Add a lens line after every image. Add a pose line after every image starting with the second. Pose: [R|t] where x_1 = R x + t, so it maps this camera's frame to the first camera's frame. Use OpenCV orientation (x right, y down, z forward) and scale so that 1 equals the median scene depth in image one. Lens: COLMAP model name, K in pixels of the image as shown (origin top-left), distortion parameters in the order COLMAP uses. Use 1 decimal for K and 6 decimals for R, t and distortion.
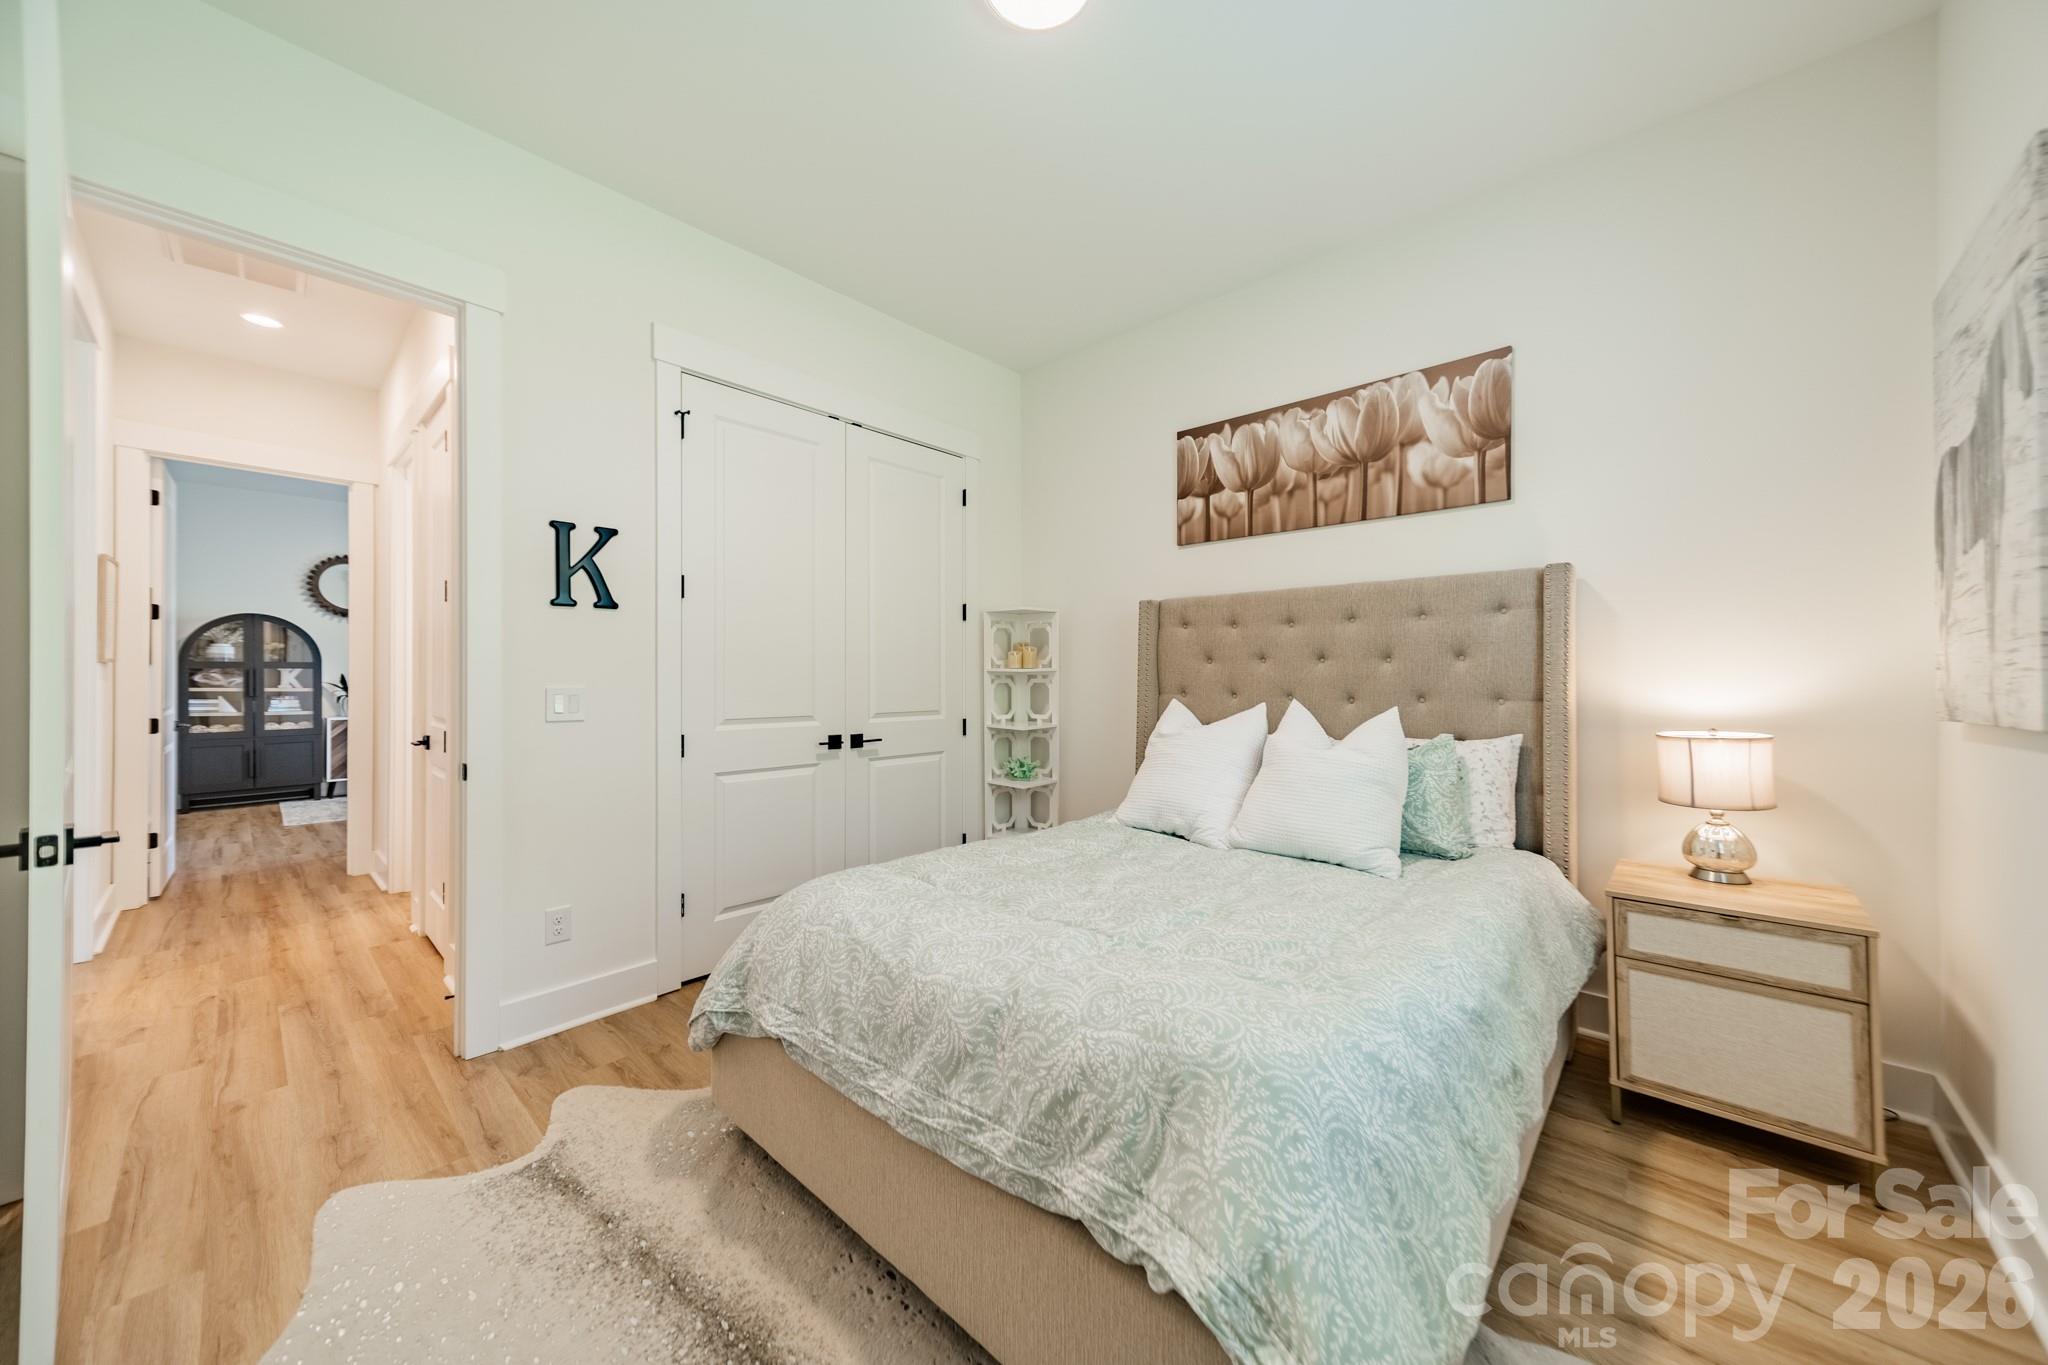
lens RADIAL K [[719.8, 0, 1022.6], [0, 719.8, 671.4], [0, 0, 1]] dist [0.007074, -0.000113]
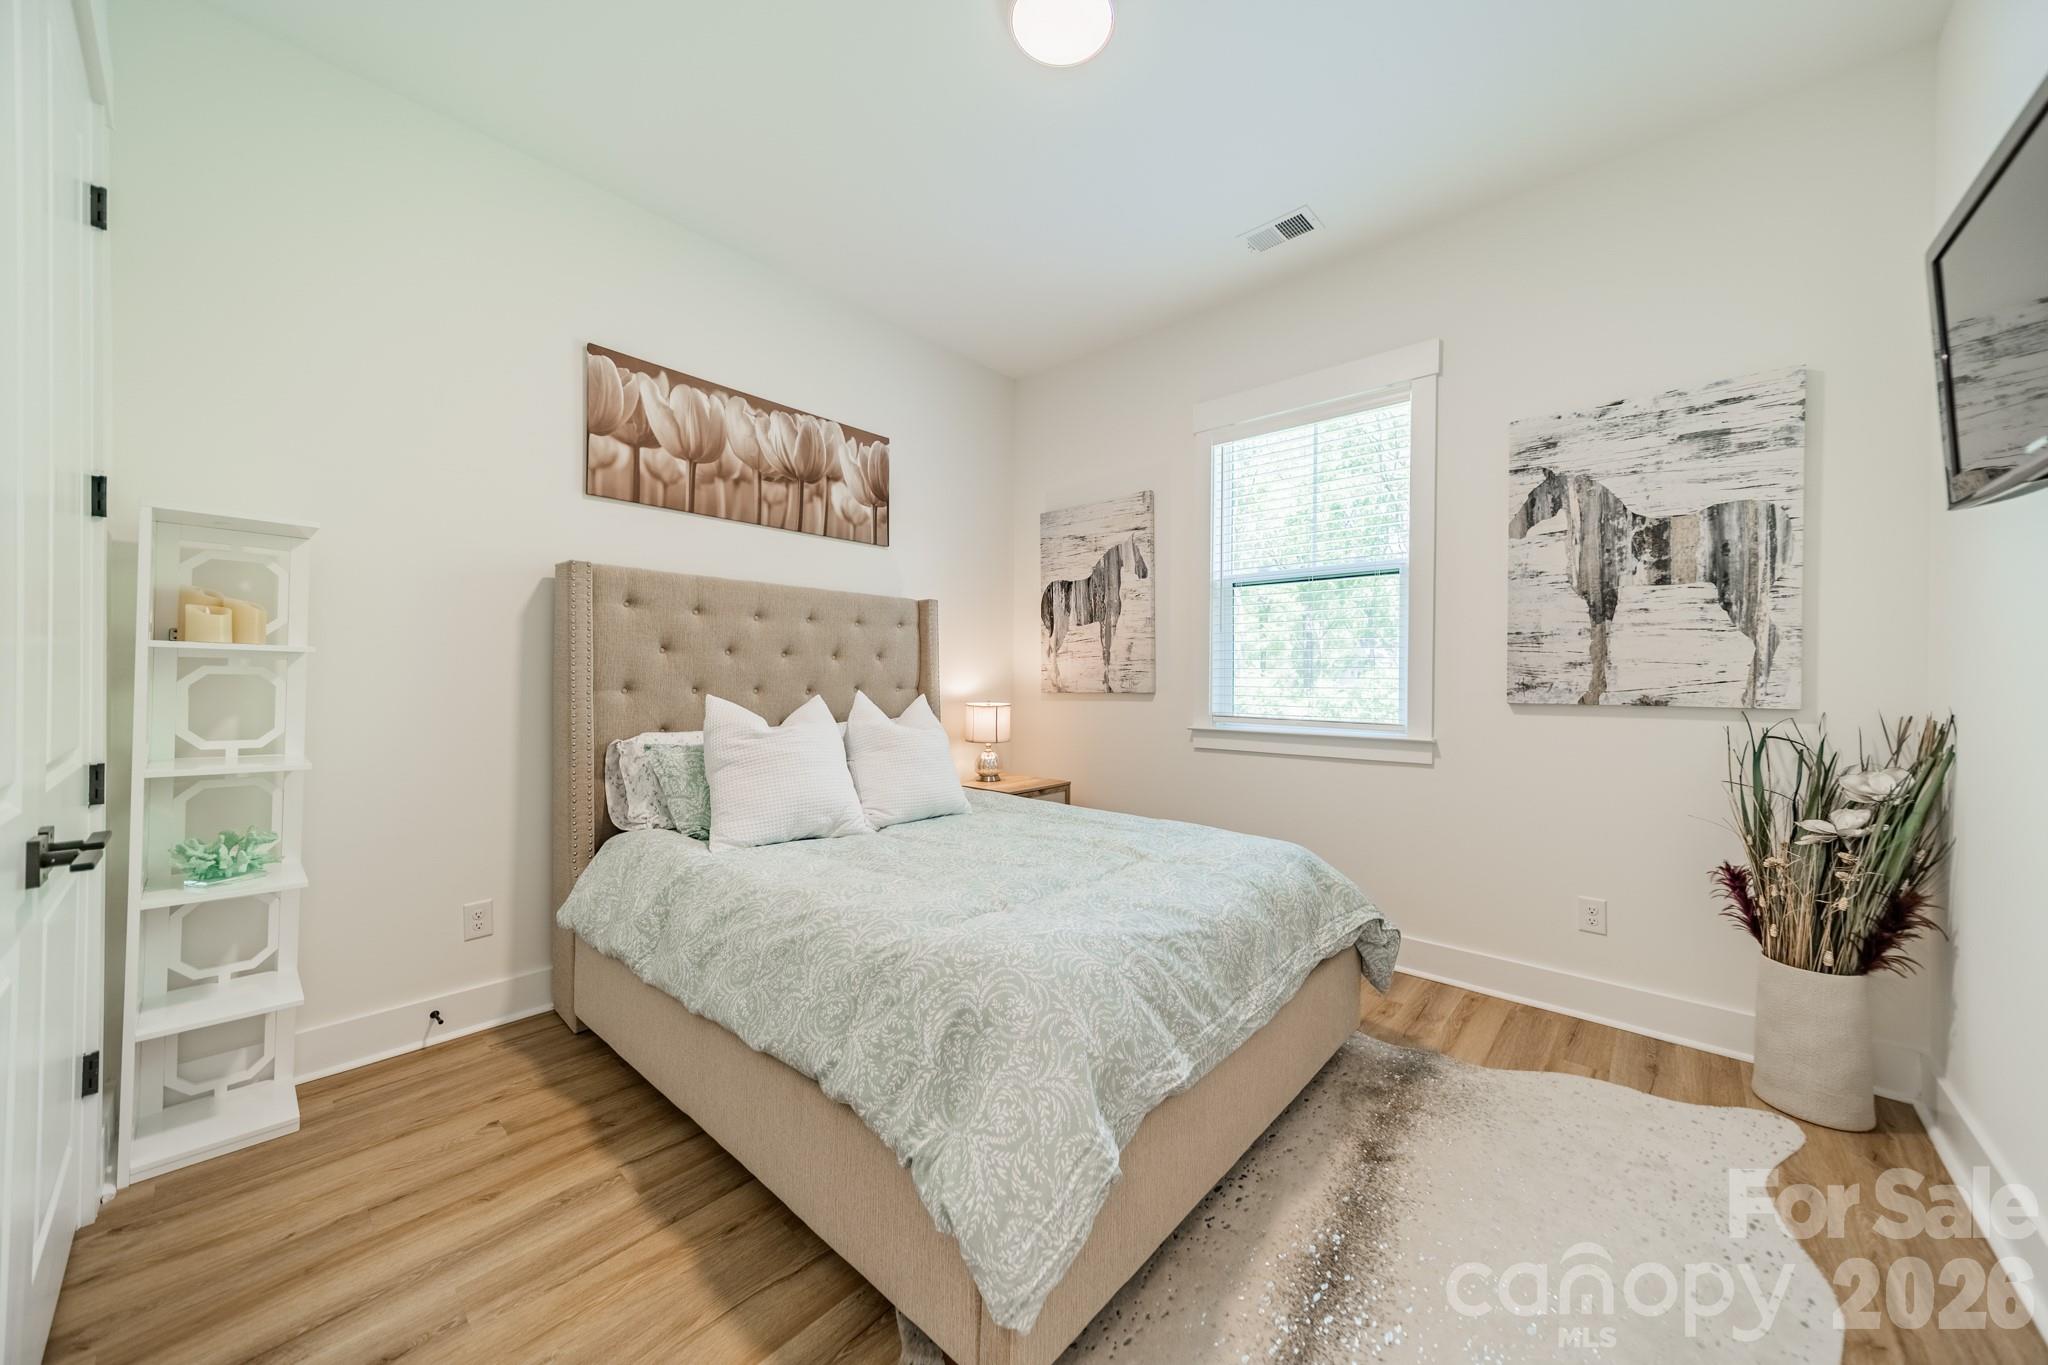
lens RADIAL K [[719.8, 0, 1031.4], [0, 719.8, 675.2], [0, 0, 1]] dist [0.007074, -0.000113]
pose [[-0.009564, 0.005486, 0.999939, -0.642925], [-0.014992, 0.999872, -0.005629, 0.014780], [-0.999842, -0.015044, -0.009480, 0.638431]]
